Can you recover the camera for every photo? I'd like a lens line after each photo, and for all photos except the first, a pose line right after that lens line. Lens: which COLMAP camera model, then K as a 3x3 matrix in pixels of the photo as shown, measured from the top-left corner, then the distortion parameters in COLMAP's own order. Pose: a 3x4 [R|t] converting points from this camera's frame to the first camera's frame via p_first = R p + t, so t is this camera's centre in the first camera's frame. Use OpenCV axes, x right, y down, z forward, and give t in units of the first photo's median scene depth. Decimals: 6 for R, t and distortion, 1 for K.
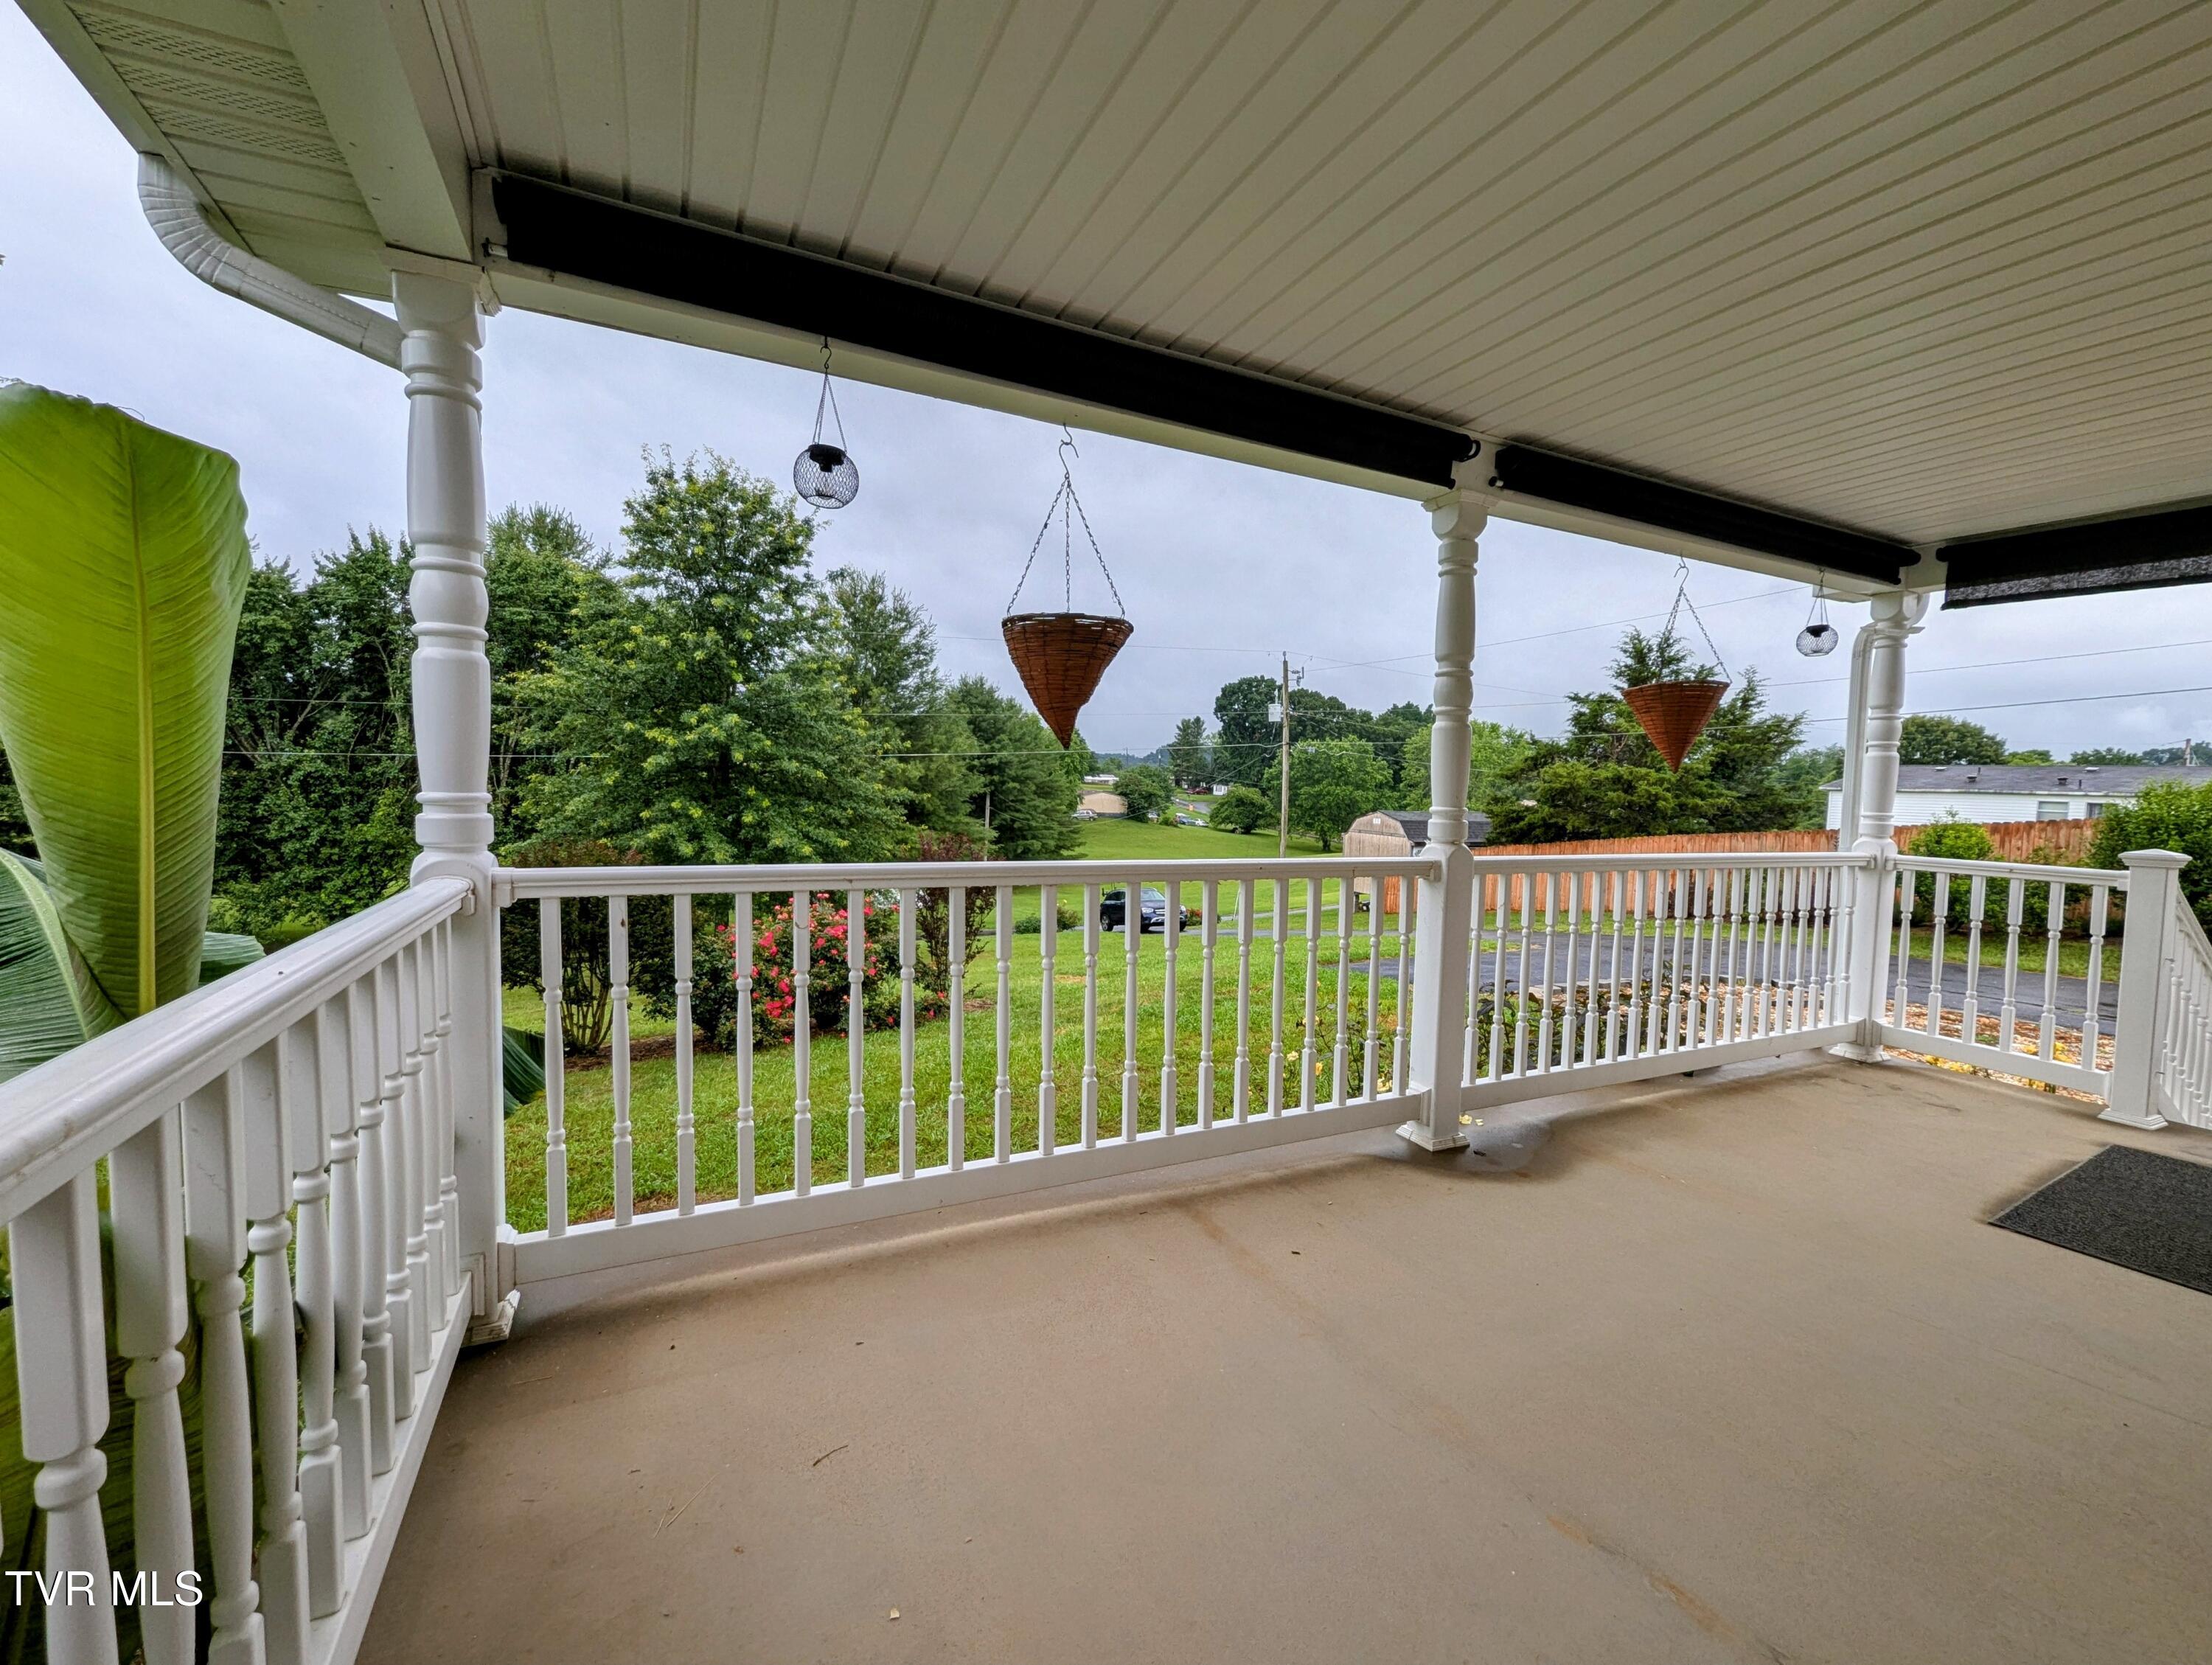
lens RADIAL K [[923.8, 0, 1111.0], [0, 923.8, 840.2], [0, 0, 1]] dist [-0.003372, -0.000348]
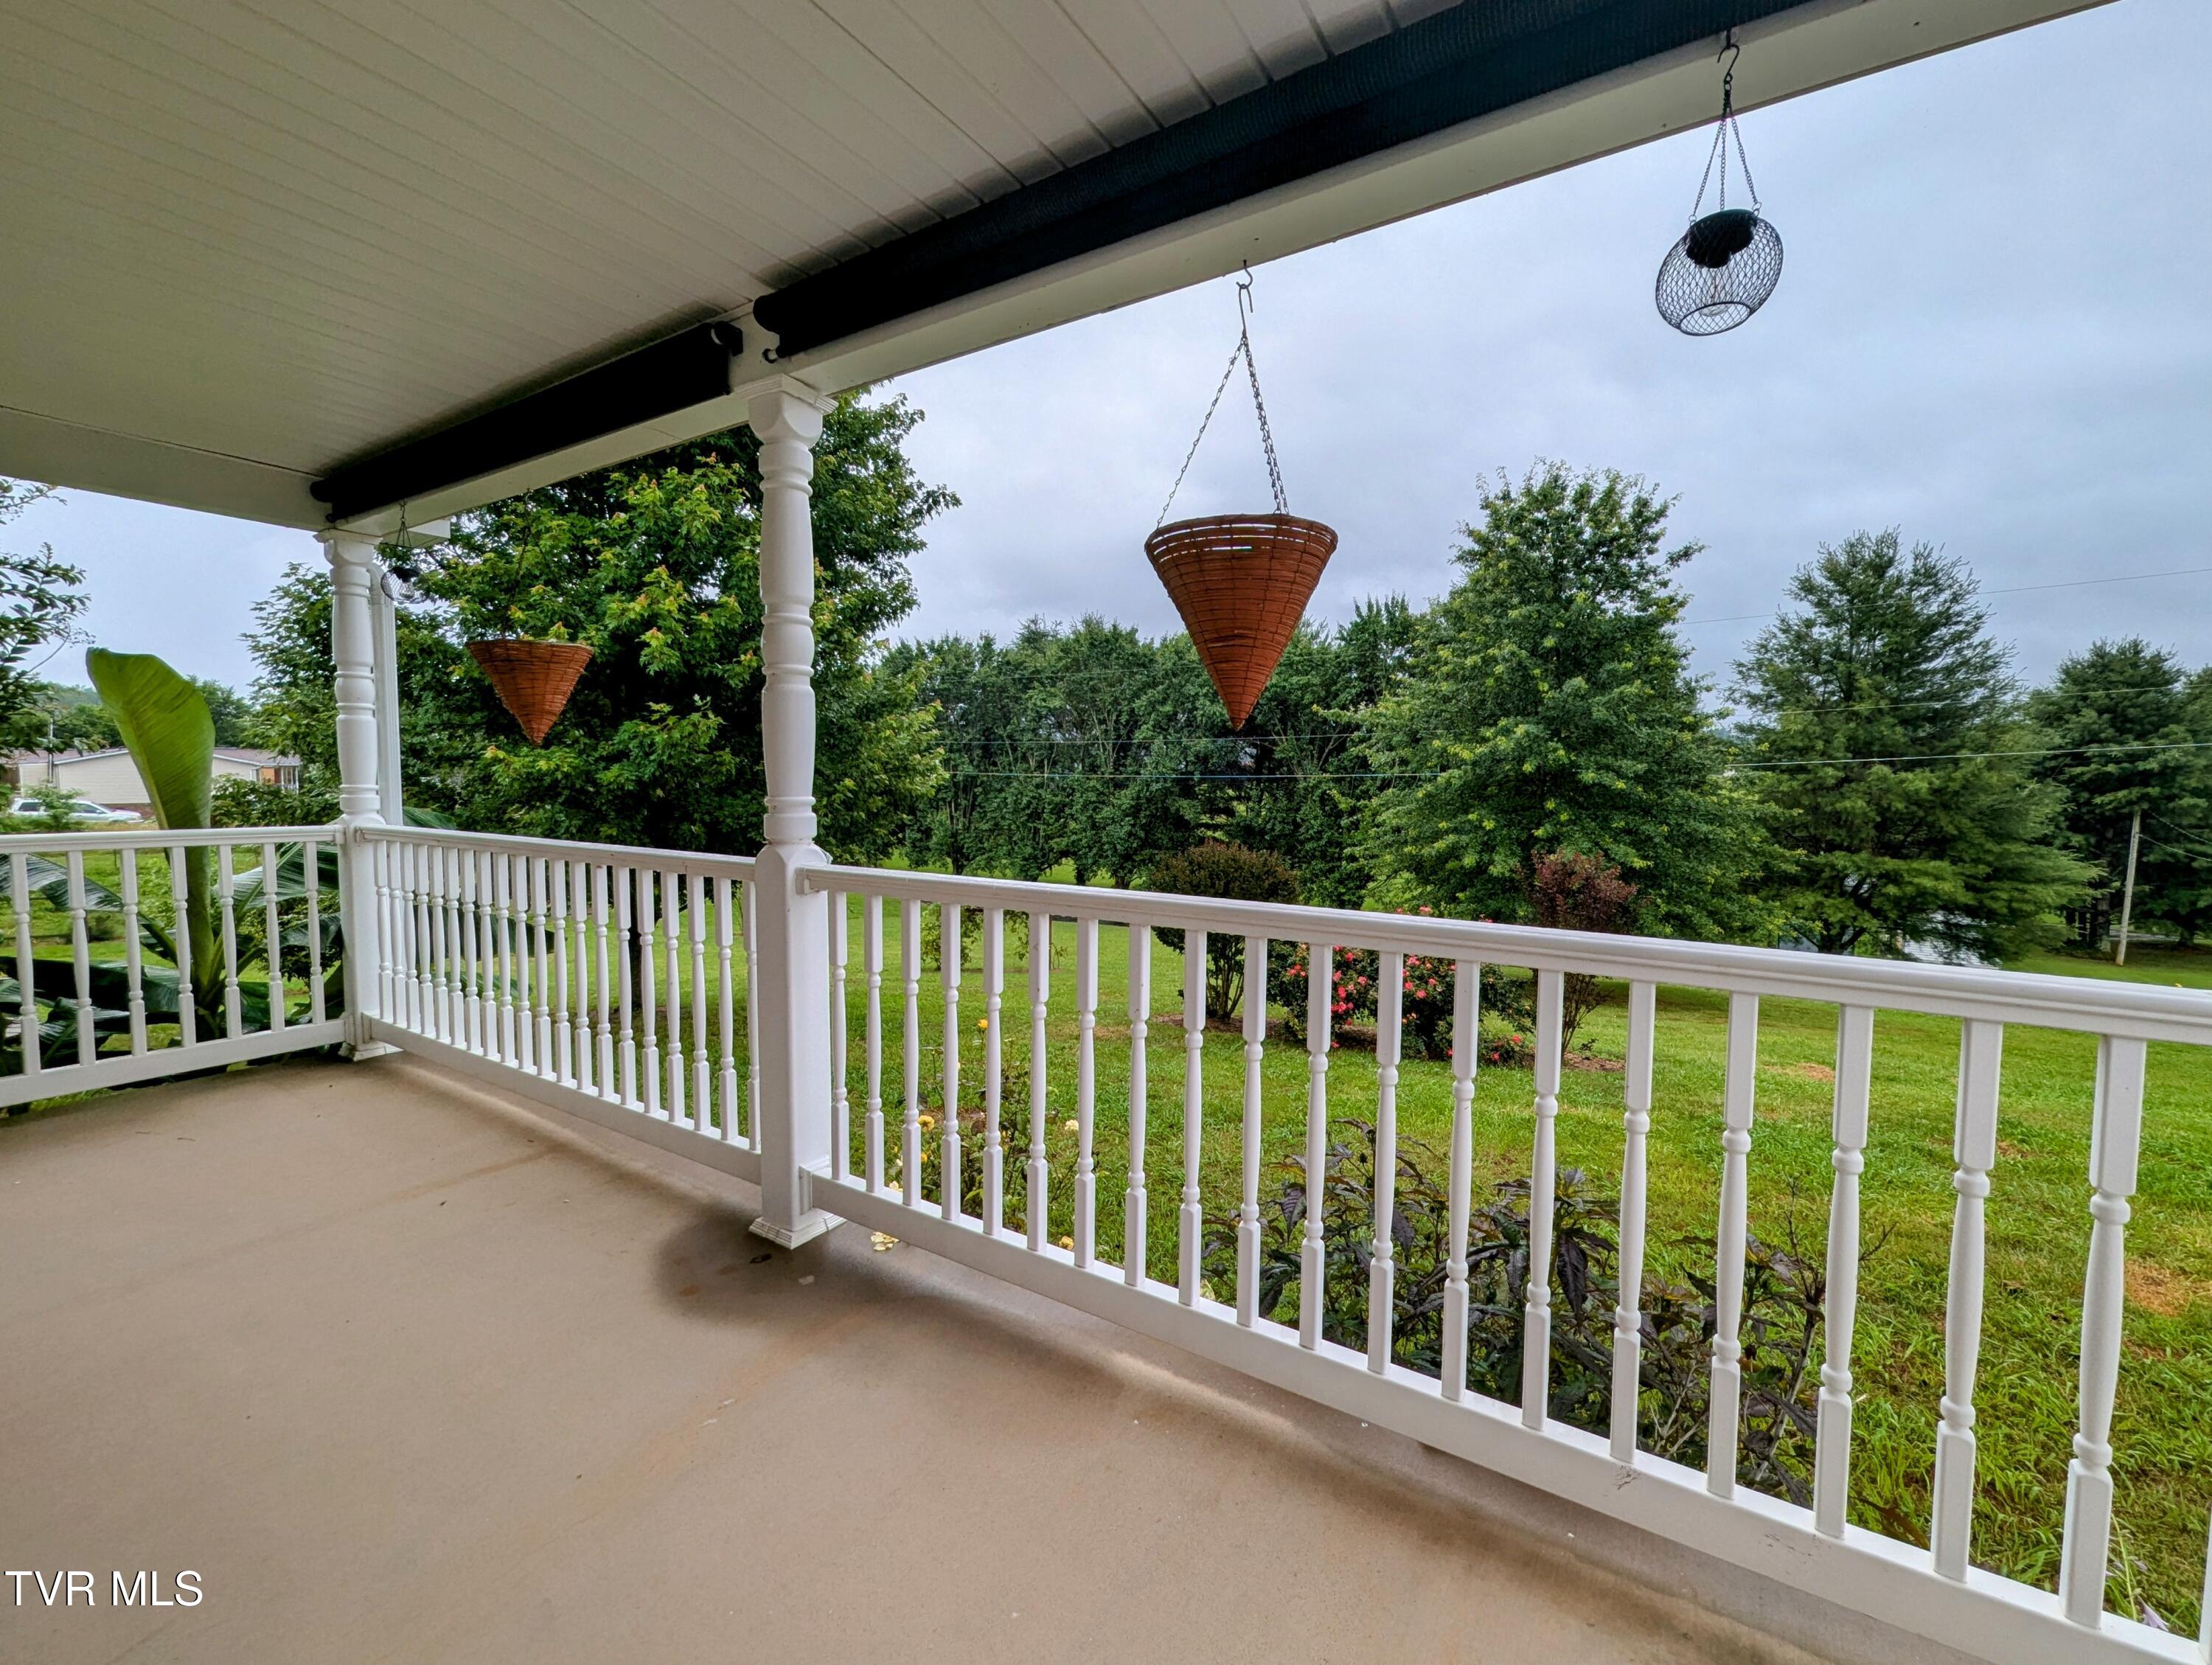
lens RADIAL K [[915.4, 0, 1136.5], [0, 915.4, 829.2], [0, 0, 1]] dist [0.007860, -0.000227]
pose [[0.531457, 0.026526, -0.846670, 0.102670], [-0.052224, 0.998634, -0.001494, -0.001719], [0.845474, 0.045011, 0.532116, 0.074007]]
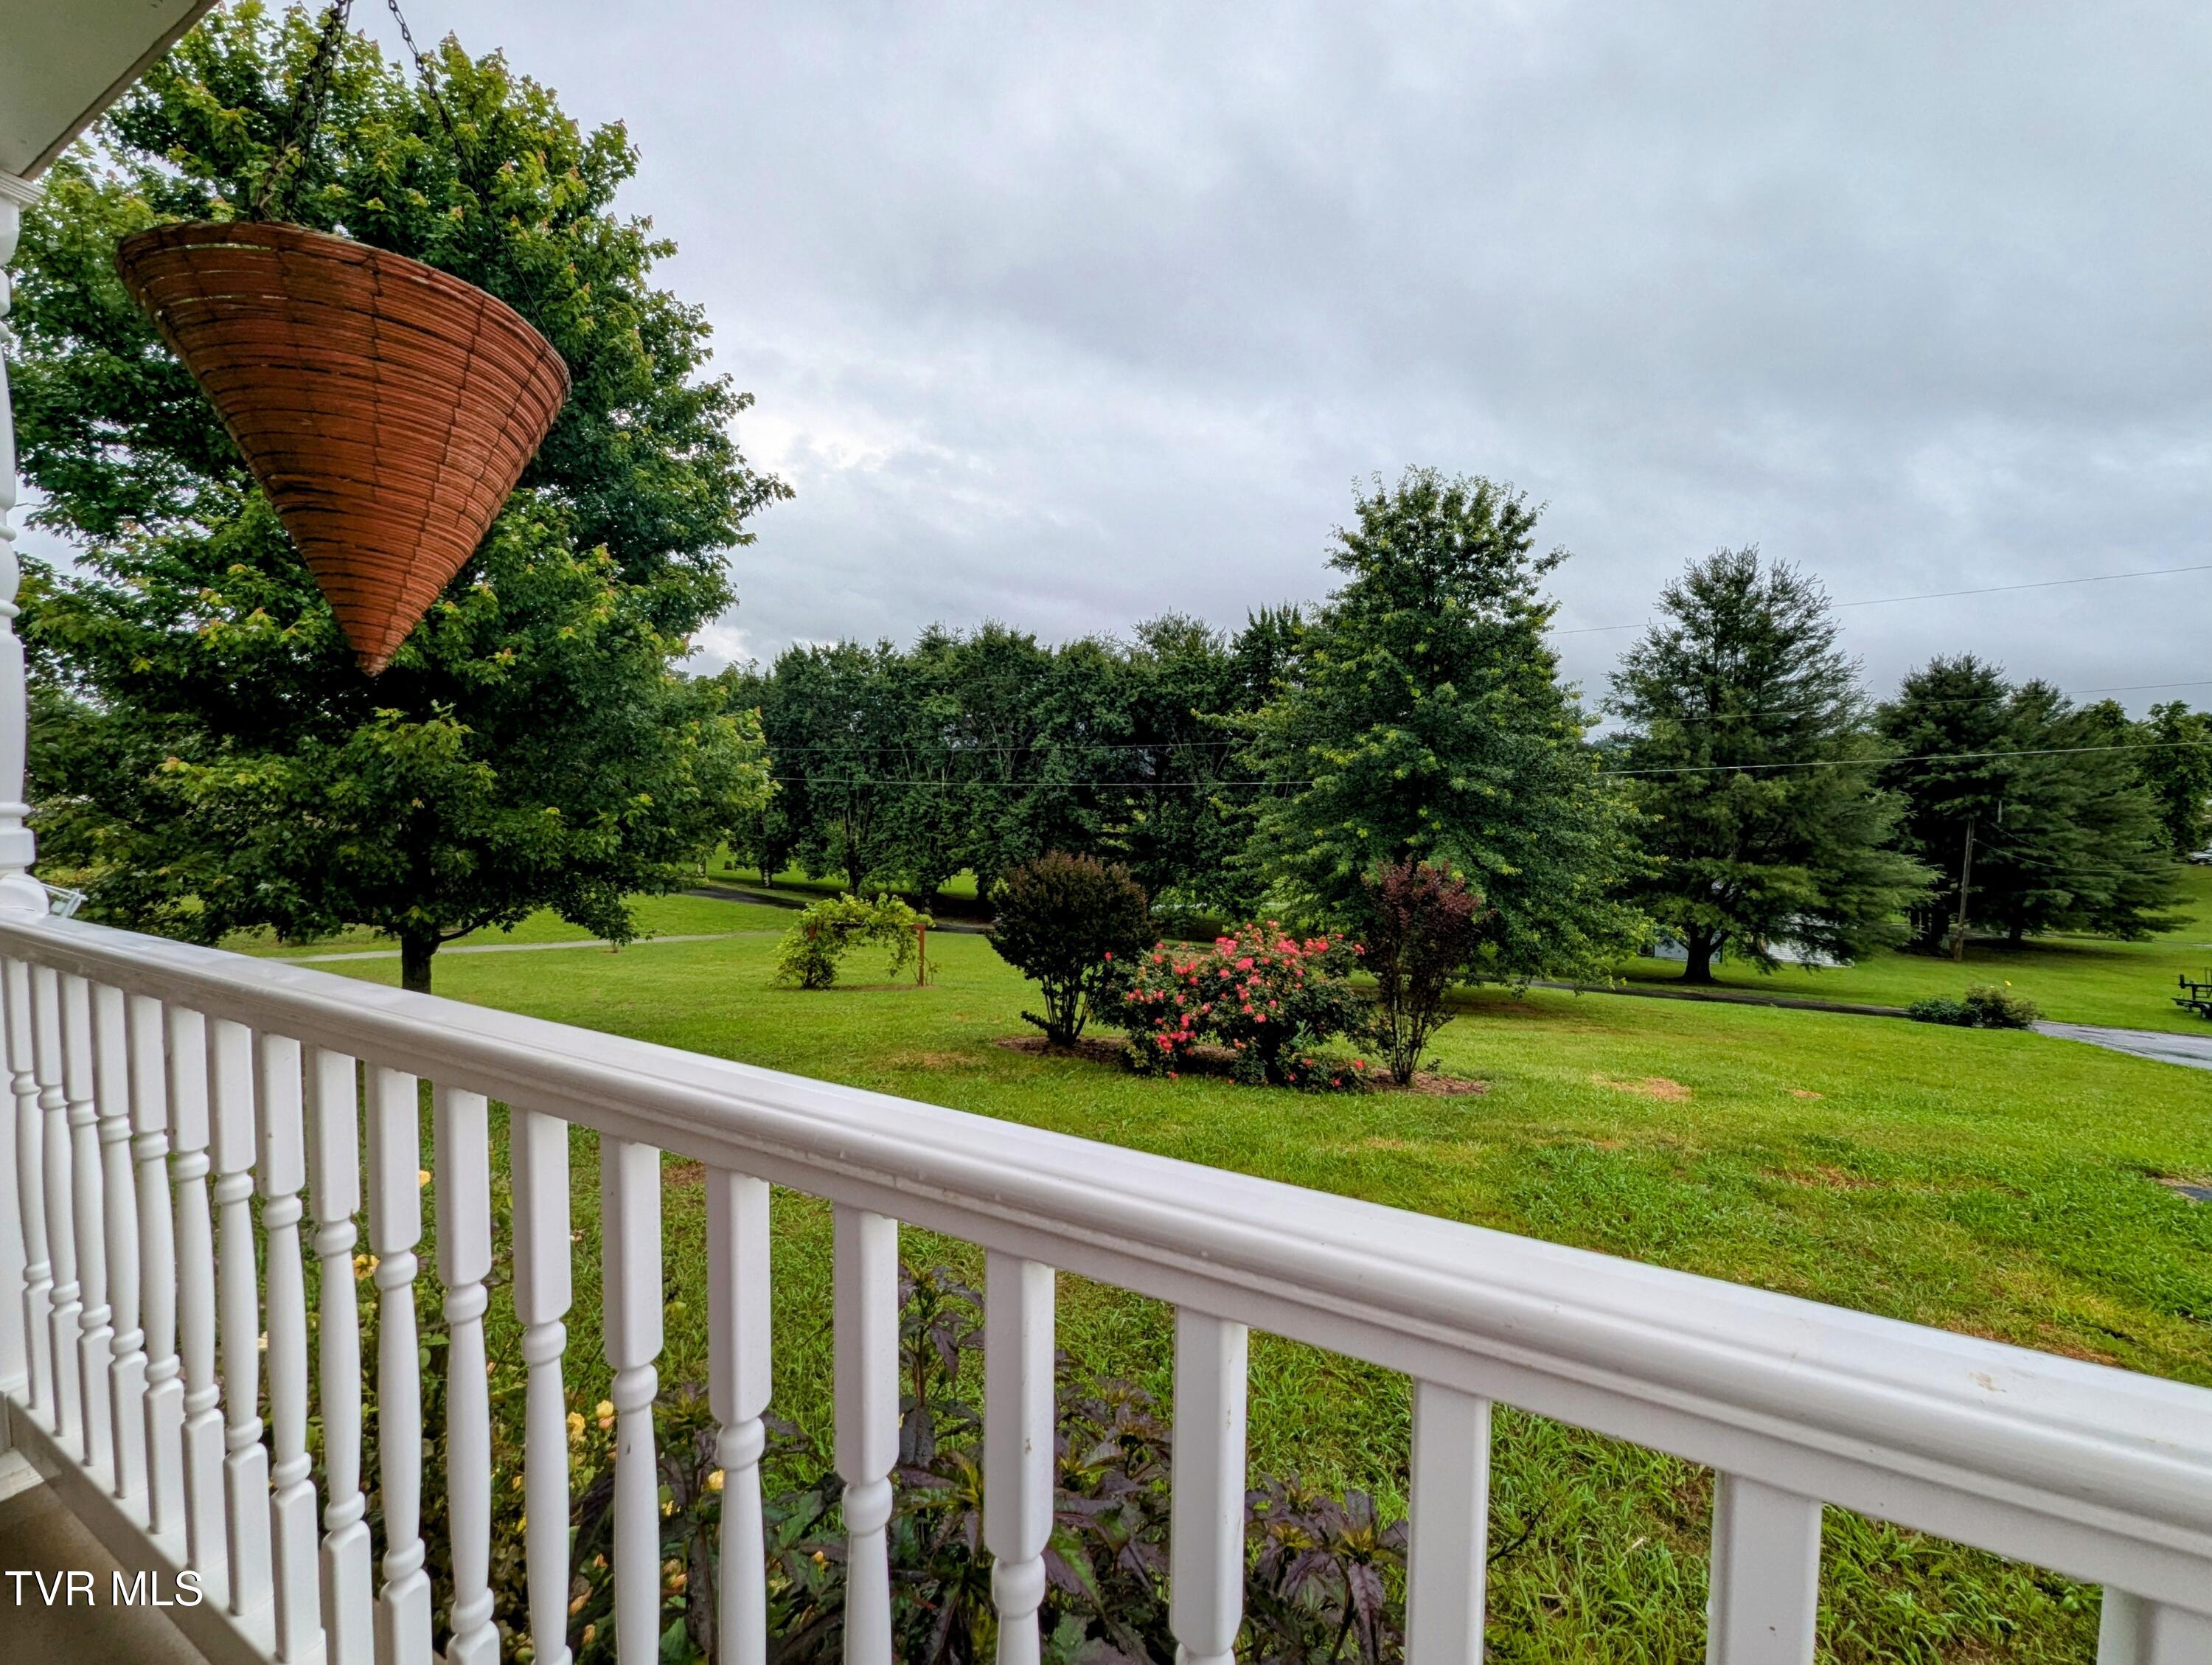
lens RADIAL K [[913.3, 0, 1112.9], [0, 913.3, 834.5], [0, 0, 1]] dist [0.001548, 0.000272]
pose [[0.590030, 0.020611, -0.807118, 0.098016], [-0.047389, 0.998835, -0.009136, -0.003181], [0.805990, 0.043639, 0.590319, 0.106408]]
